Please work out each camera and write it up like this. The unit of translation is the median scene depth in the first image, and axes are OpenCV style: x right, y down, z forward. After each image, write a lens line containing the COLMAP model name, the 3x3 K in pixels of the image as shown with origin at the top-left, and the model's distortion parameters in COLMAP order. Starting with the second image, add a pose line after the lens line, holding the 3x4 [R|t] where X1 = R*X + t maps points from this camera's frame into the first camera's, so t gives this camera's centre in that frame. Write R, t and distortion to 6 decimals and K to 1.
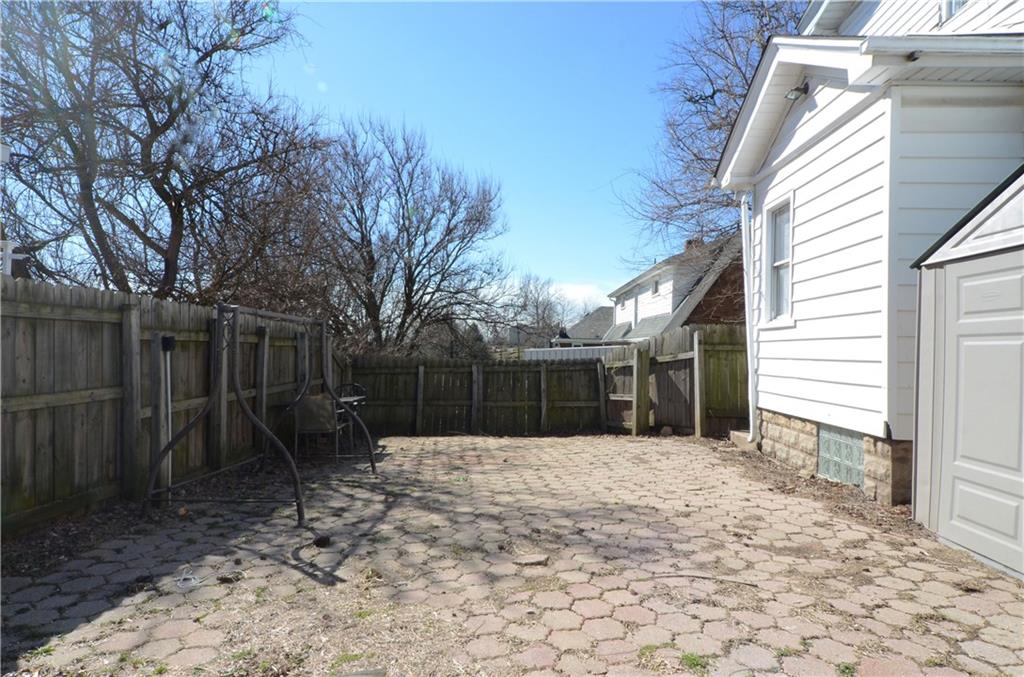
lens RADIAL K [[552.7, 0, 513.1], [0, 552.7, 345.4], [0, 0, 1]] dist [-0.020363, 0.017241]
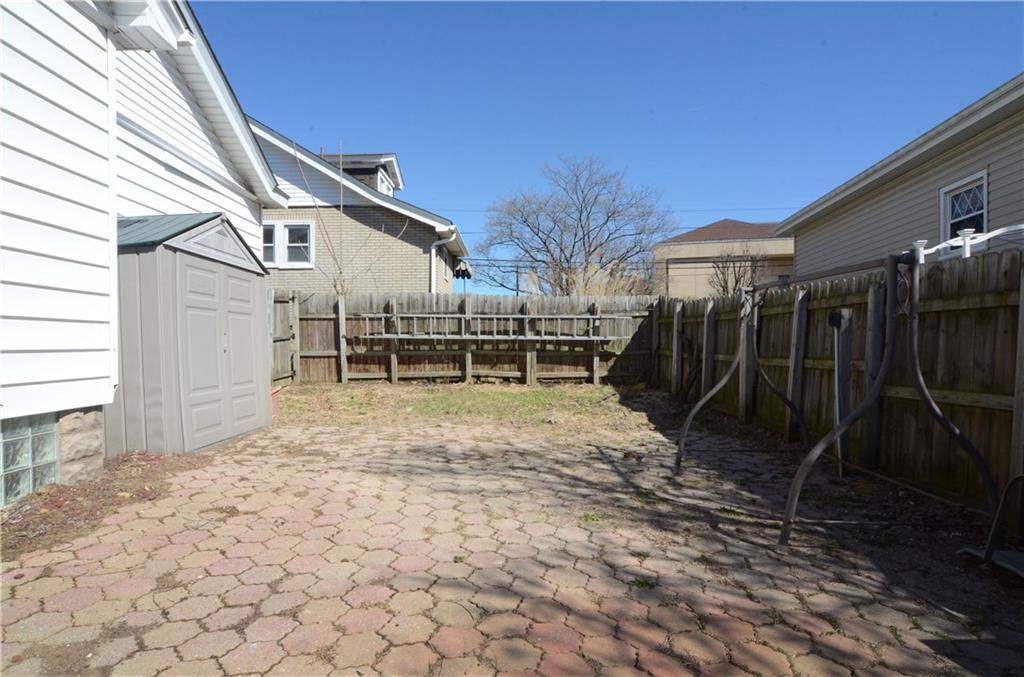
lens RADIAL K [[552.7, 0, 511.7], [0, 552.7, 342.1], [0, 0, 1]] dist [-0.020363, 0.017241]
pose [[-0.998644, -0.018865, -0.048518, 0.034980], [-0.018343, 0.999769, -0.011188, 0.062810], [0.048717, -0.010283, -0.998760, 2.035447]]
